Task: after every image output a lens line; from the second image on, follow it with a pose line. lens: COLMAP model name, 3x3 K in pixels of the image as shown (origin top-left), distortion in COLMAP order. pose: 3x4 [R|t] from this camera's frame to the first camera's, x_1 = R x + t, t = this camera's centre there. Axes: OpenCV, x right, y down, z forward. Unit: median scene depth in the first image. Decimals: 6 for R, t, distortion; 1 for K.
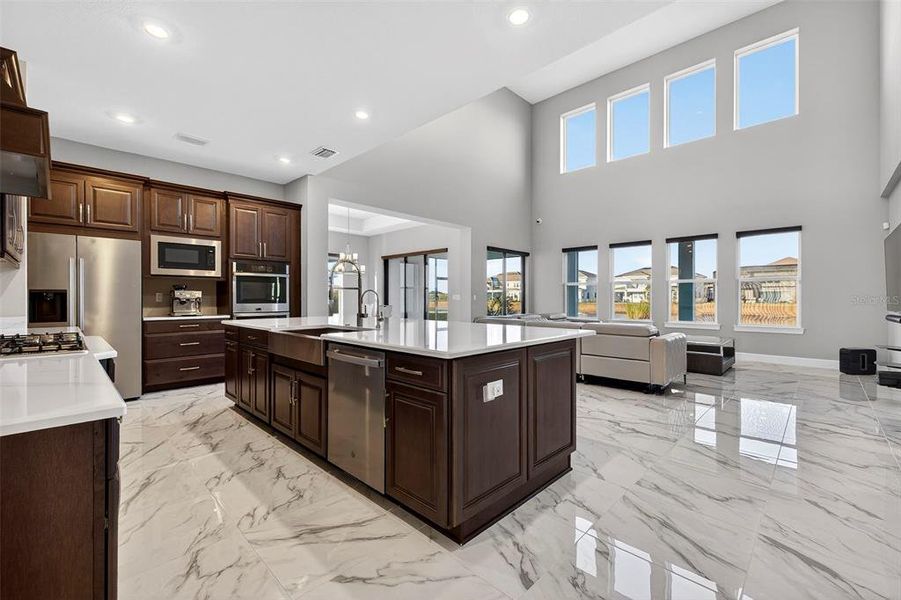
lens RADIAL K [[380.5, 0, 442.0], [0, 380.5, 297.7], [0, 0, 1]] dist [0.000348, 0.000092]
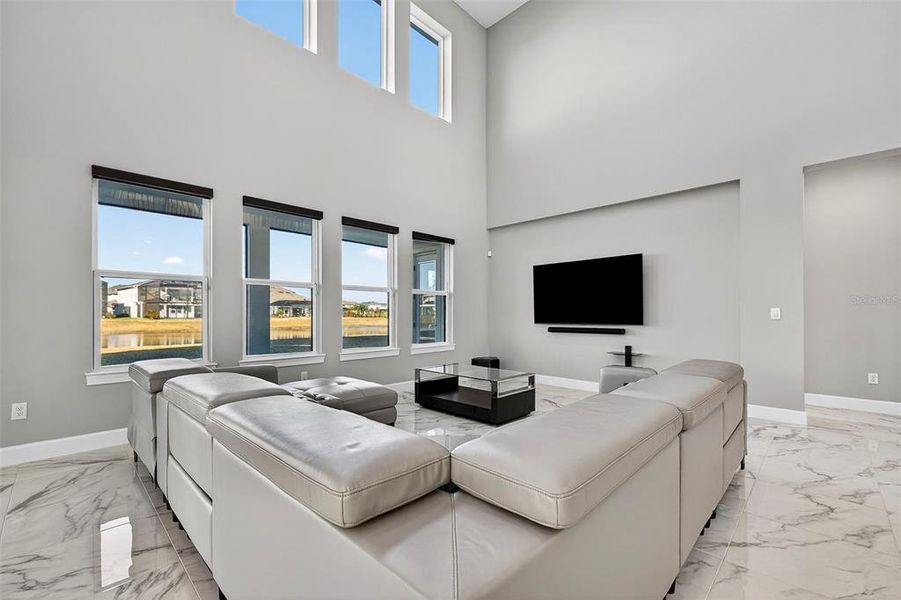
lens RADIAL K [[383.1, 0, 453.1], [0, 383.1, 313.4], [0, 0, 1]] dist [0.000482, -0.000076]
pose [[-0.013528, -0.000264, 0.999908, -0.045147], [-0.003799, 0.999993, 0.000213, 0.001495], [-0.999901, -0.003796, -0.013529, 1.298824]]
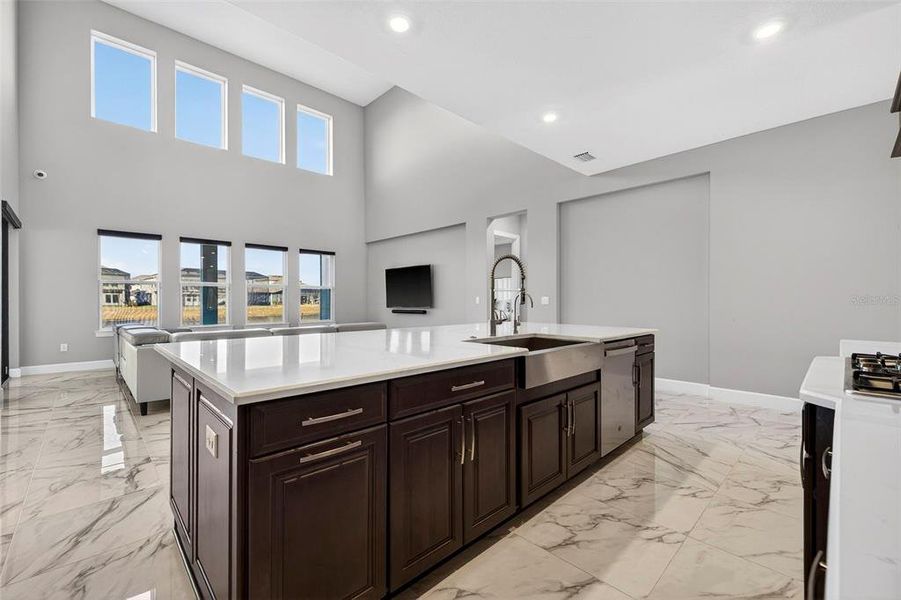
lens RADIAL K [[377.3, 0, 447.8], [0, 377.3, 300.0], [0, 0, 1]] dist [0.000082, 0.000046]
pose [[0.023903, 0.000766, 0.999714, -0.648429], [0.000774, 0.999999, -0.000785, -0.001098], [-0.999714, 0.000793, 0.023902, 0.674495]]
